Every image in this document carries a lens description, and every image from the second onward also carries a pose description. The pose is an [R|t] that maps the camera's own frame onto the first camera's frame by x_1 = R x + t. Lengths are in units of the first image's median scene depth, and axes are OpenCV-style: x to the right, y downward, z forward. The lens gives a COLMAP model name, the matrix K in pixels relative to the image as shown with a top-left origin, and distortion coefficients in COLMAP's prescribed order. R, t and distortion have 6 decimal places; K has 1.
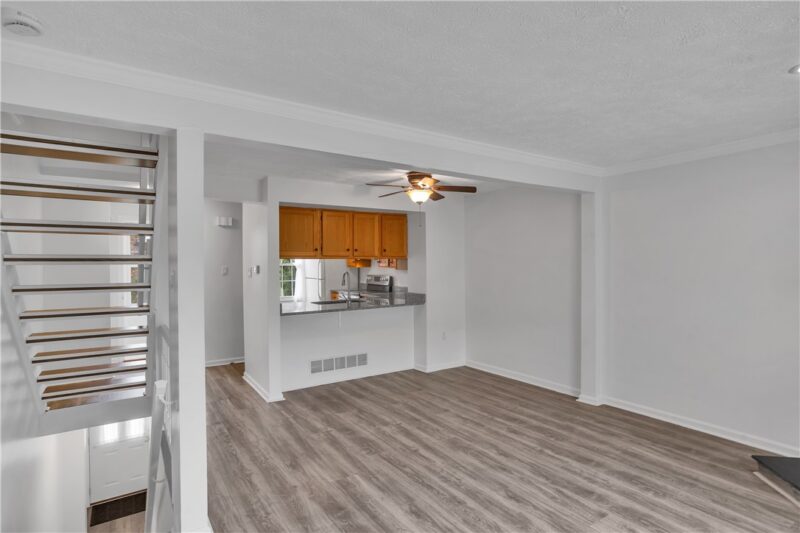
lens RADIAL K [[434.5, 0, 400.0], [0, 434.5, 266.5], [0, 0, 1]] dist [-0.002442, 0.000027]
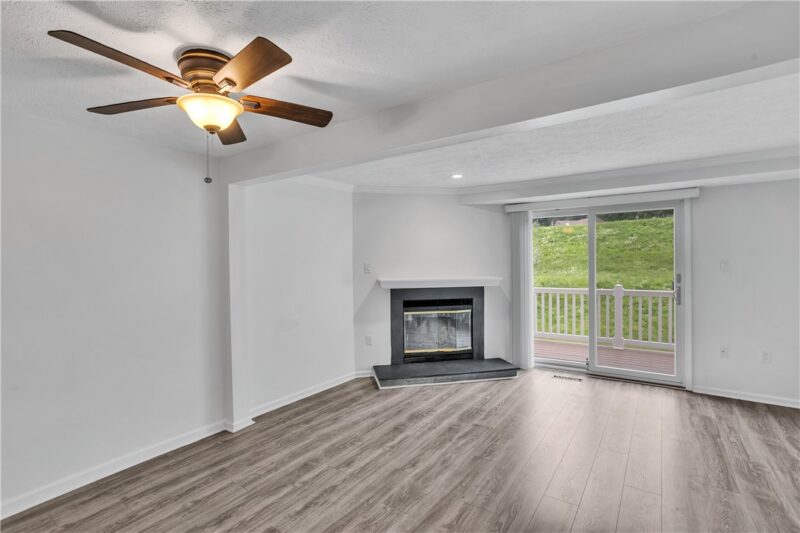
lens RADIAL K [[387.0, 0, 397.0], [0, 387.0, 263.6], [0, 0, 1]] dist [-0.003049, 0.000496]
pose [[-0.375894, 0.006428, 0.926640, -0.552582], [0.021276, 0.999772, 0.001695, -0.008631], [-0.926418, 0.020352, -0.375945, 1.386045]]
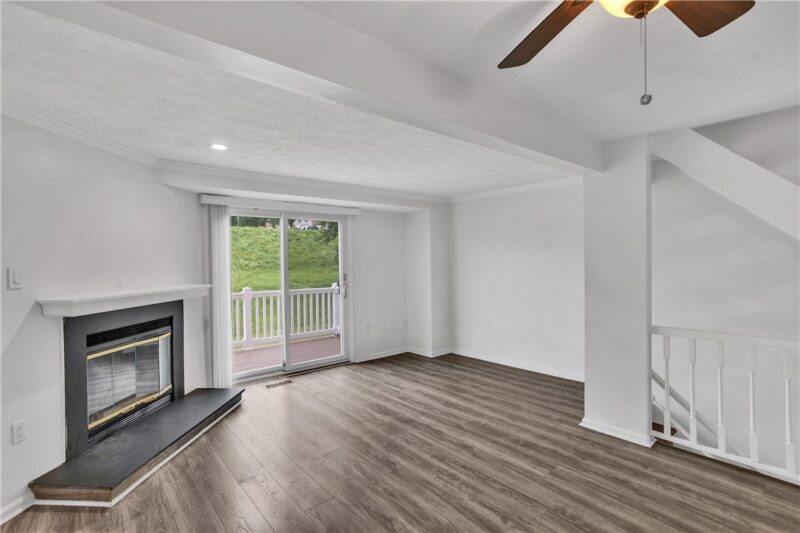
lens RADIAL K [[387.0, 0, 397.0], [0, 387.0, 263.6], [0, 0, 1]] dist [-0.003049, 0.000496]
pose [[-0.994033, 0.022844, -0.106663, 0.289601], [0.021342, 0.999657, 0.015206, -0.015282], [0.106973, 0.012839, -0.994179, 1.711510]]
